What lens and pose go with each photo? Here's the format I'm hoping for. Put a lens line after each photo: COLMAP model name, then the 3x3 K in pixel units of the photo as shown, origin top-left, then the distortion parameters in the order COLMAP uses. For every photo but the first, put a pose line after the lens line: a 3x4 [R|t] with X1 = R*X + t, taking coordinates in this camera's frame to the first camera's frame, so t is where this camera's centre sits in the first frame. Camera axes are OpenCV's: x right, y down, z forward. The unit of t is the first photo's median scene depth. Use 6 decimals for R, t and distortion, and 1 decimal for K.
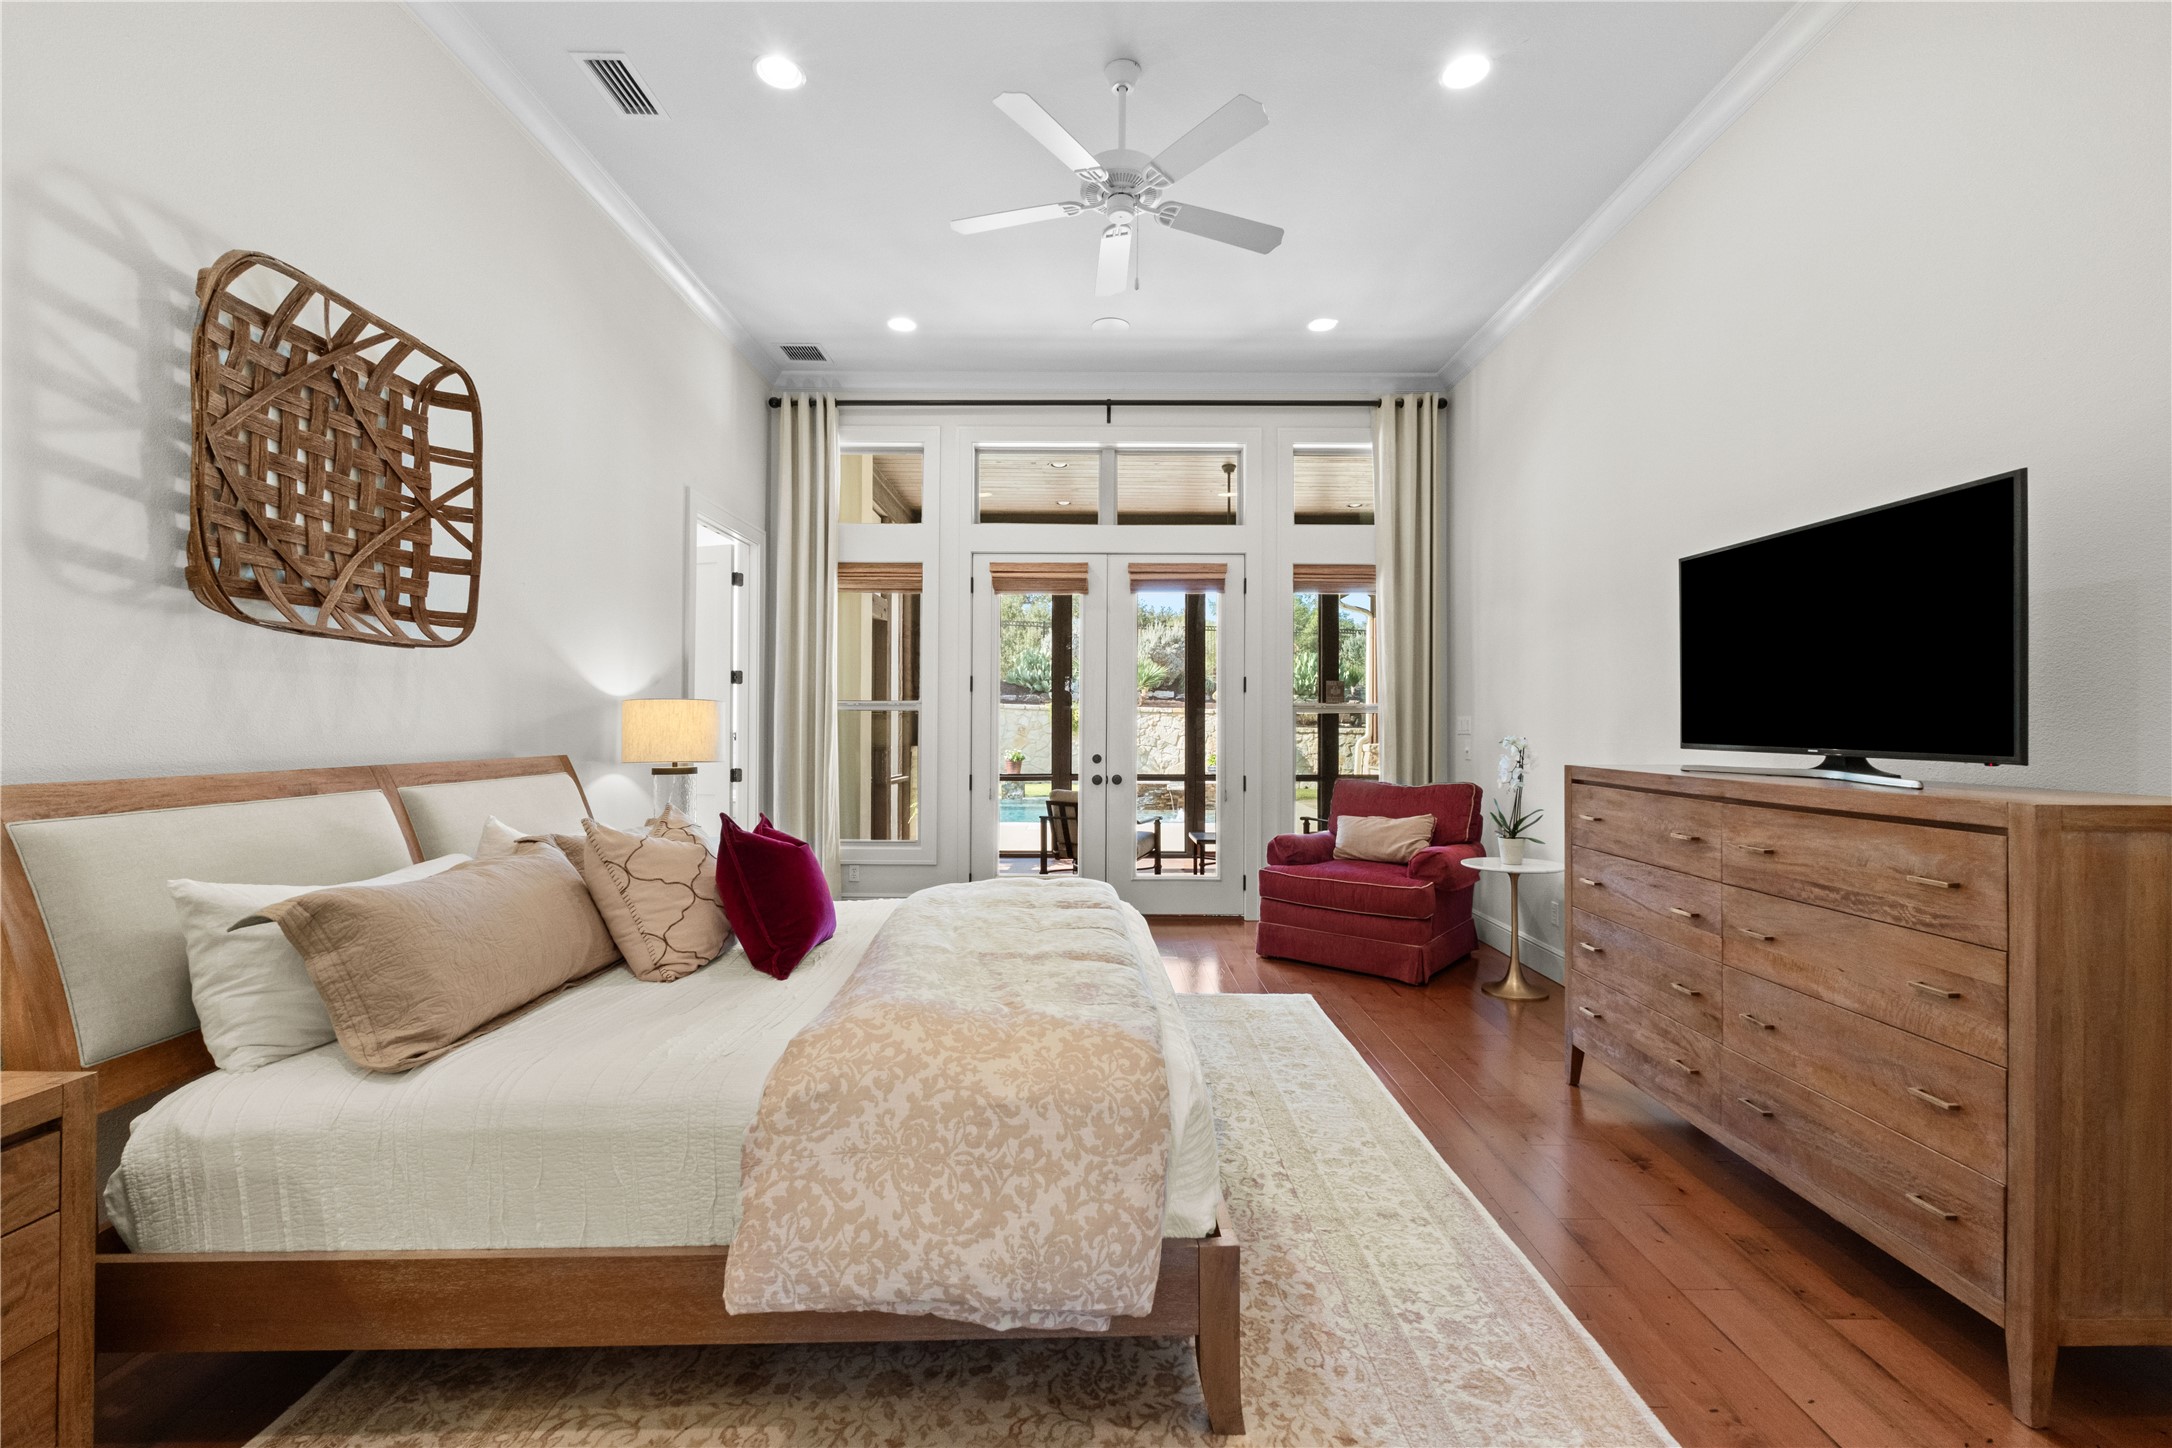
lens RADIAL K [[919.4, 0, 1085.2], [0, 919.4, 723.0], [0, 0, 1]] dist [-0.010133, 0.002981]
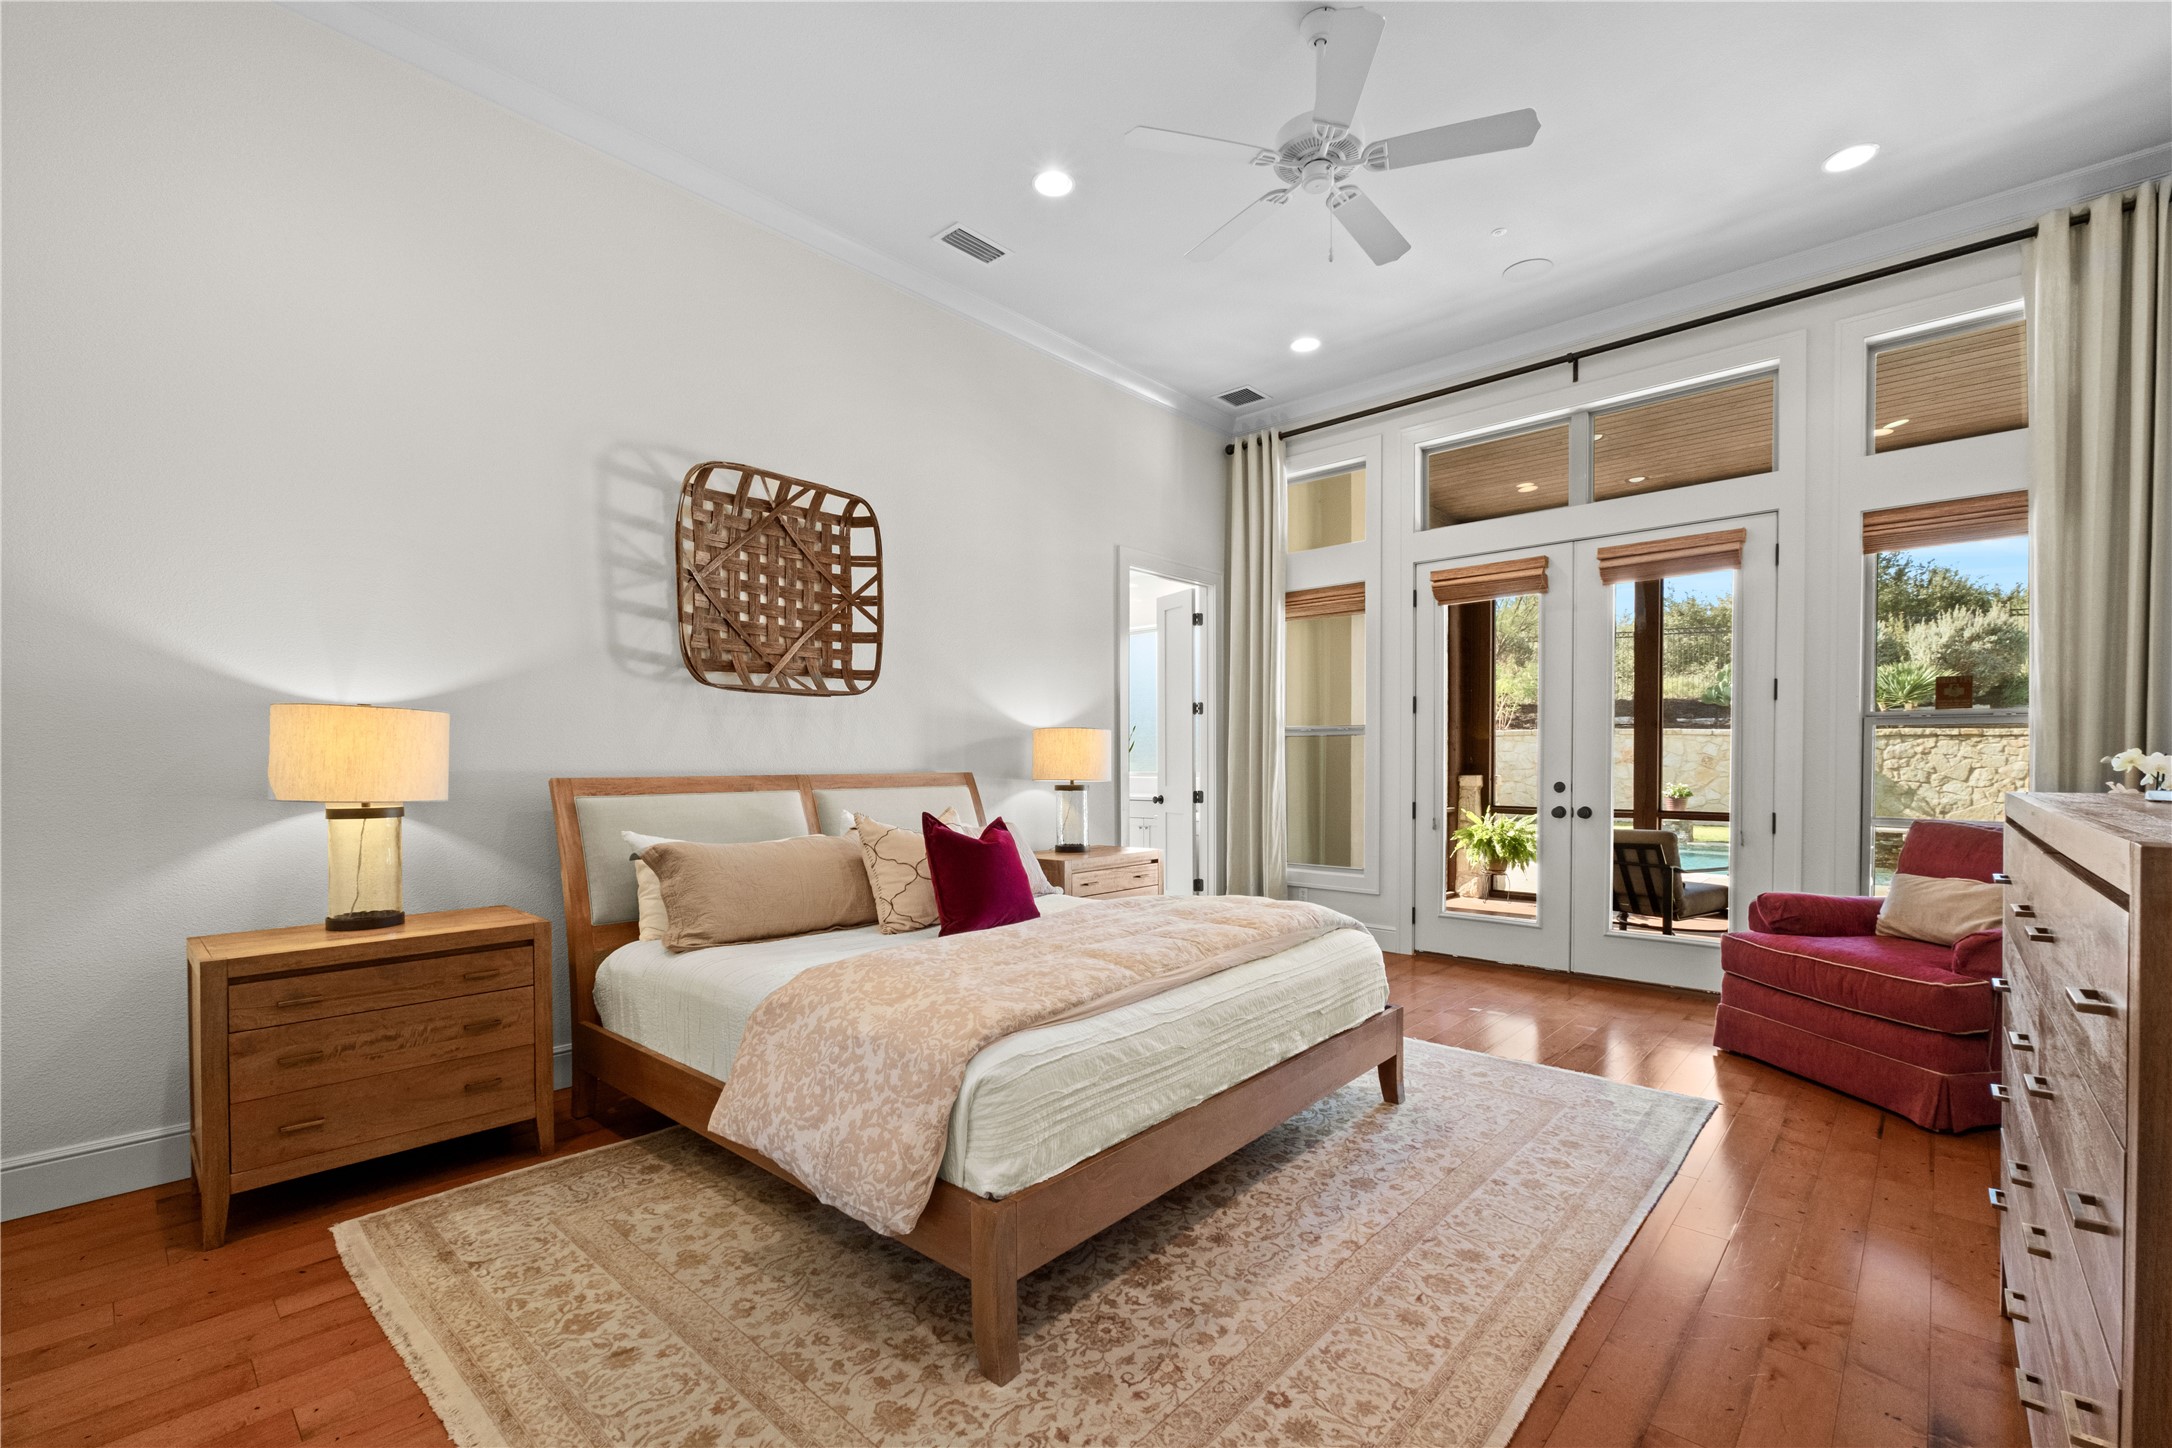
lens RADIAL K [[919.4, 0, 1061.8], [0, 919.4, 783.2], [0, 0, 1]] dist [-0.010133, 0.002981]
pose [[0.734420, 0.012663, -0.678577, 0.519163], [0.007280, 0.999621, 0.026533, 0.020261], [0.678656, -0.024427, 0.734050, 0.148949]]
